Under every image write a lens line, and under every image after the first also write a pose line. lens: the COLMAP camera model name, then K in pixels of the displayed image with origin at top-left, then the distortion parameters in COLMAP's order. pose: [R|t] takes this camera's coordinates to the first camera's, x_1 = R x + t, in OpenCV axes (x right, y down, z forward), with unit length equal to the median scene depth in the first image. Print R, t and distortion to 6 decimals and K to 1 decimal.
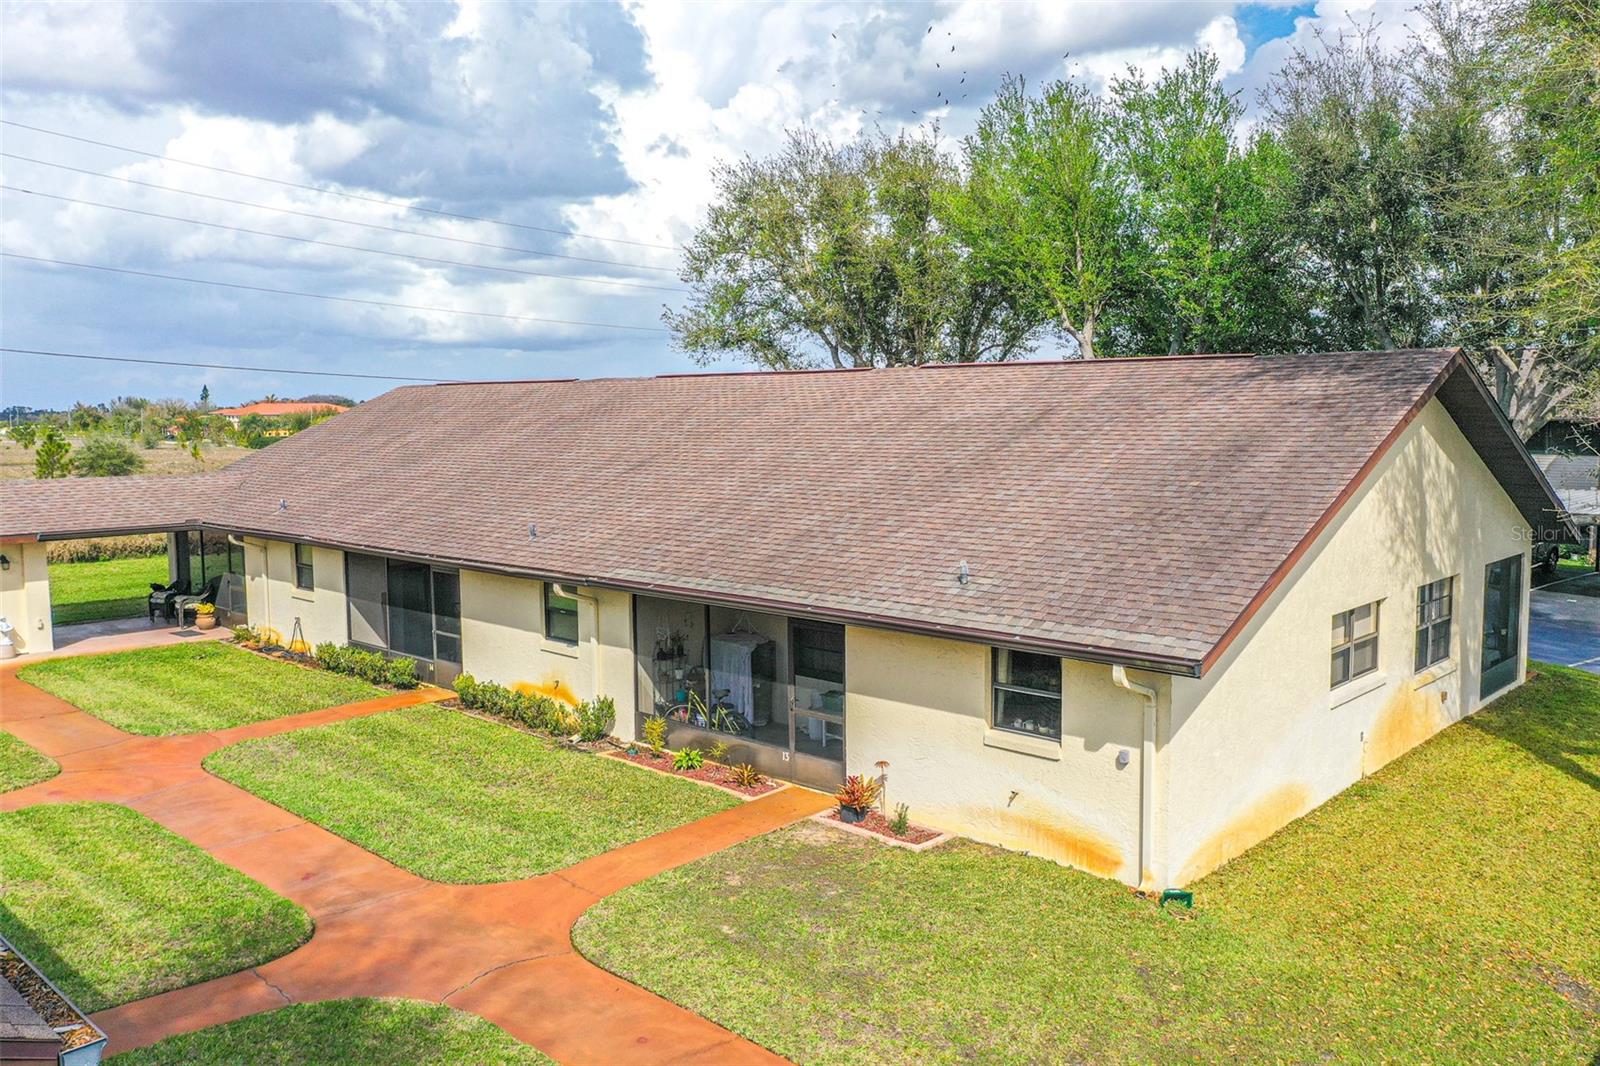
lens RADIAL K [[1259.2, 0, 803.5], [0, 1259.2, 537.0], [0, 0, 1]] dist [0.013236, -0.001118]
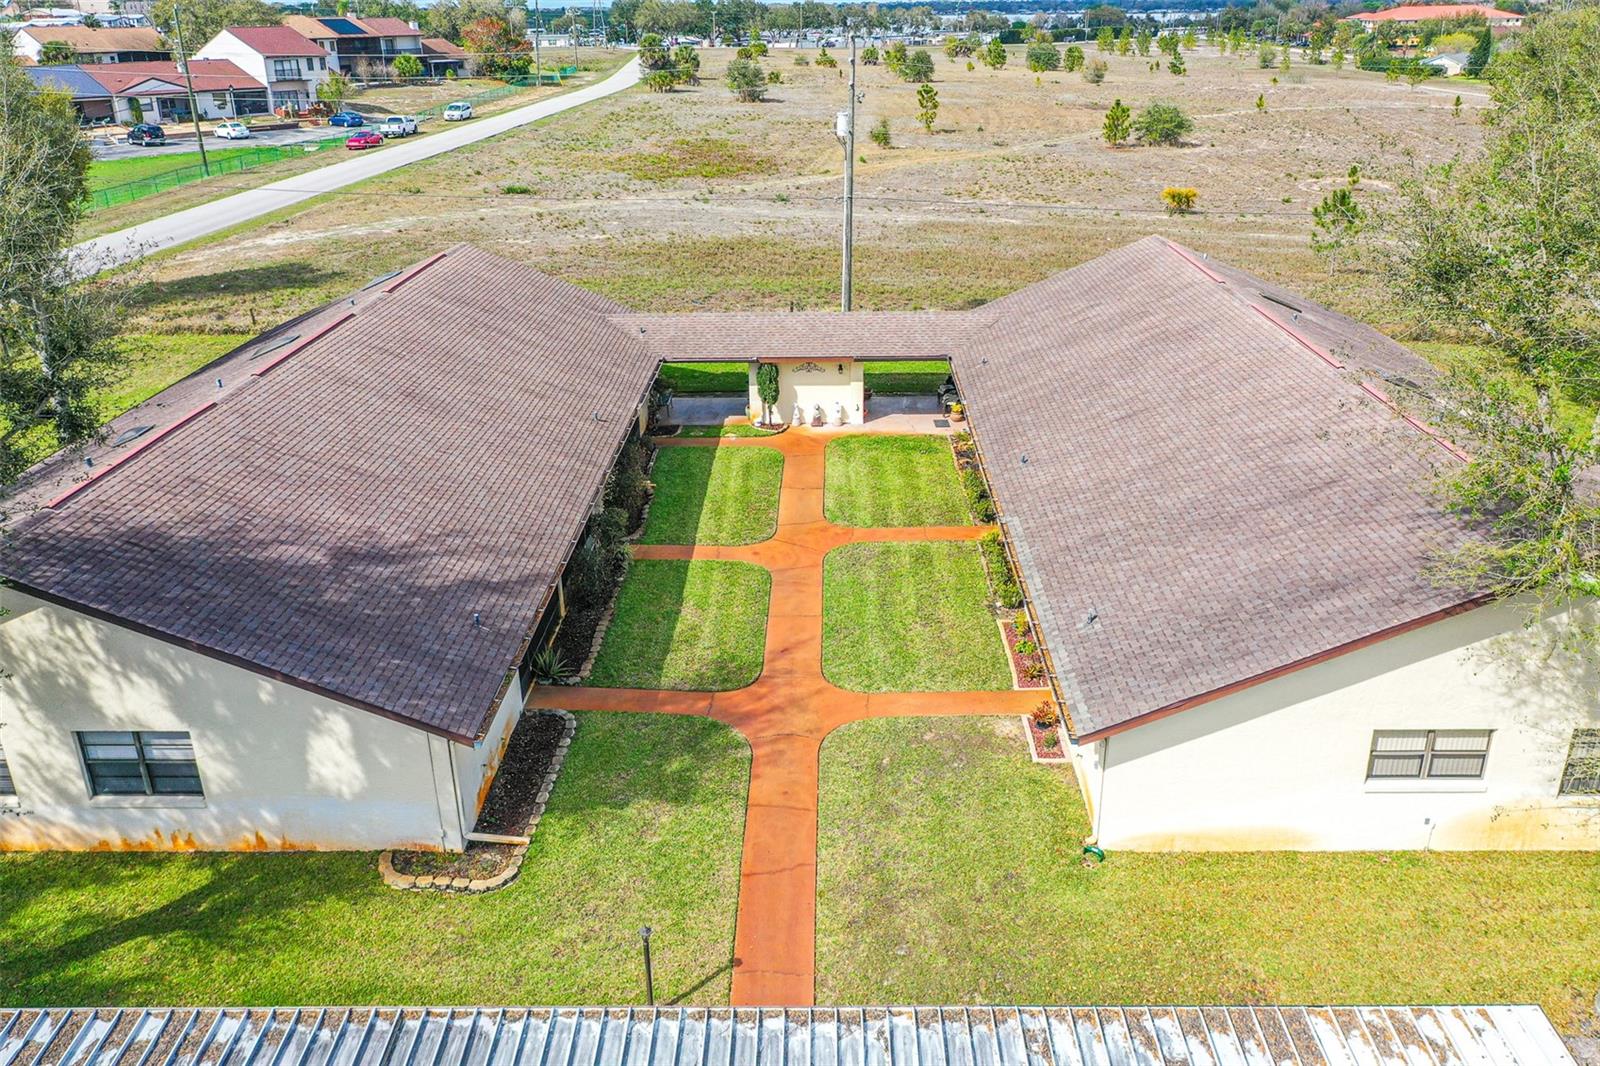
lens RADIAL K [[1259.2, 0, 805.3], [0, 1259.2, 531.5], [0, 0, 1]] dist [0.013236, -0.001118]
pose [[0.671630, 0.285949, -0.683481, 0.906351], [-0.067953, 0.942404, 0.327501, -0.545046], [0.737764, -0.173515, 0.652378, -0.254772]]
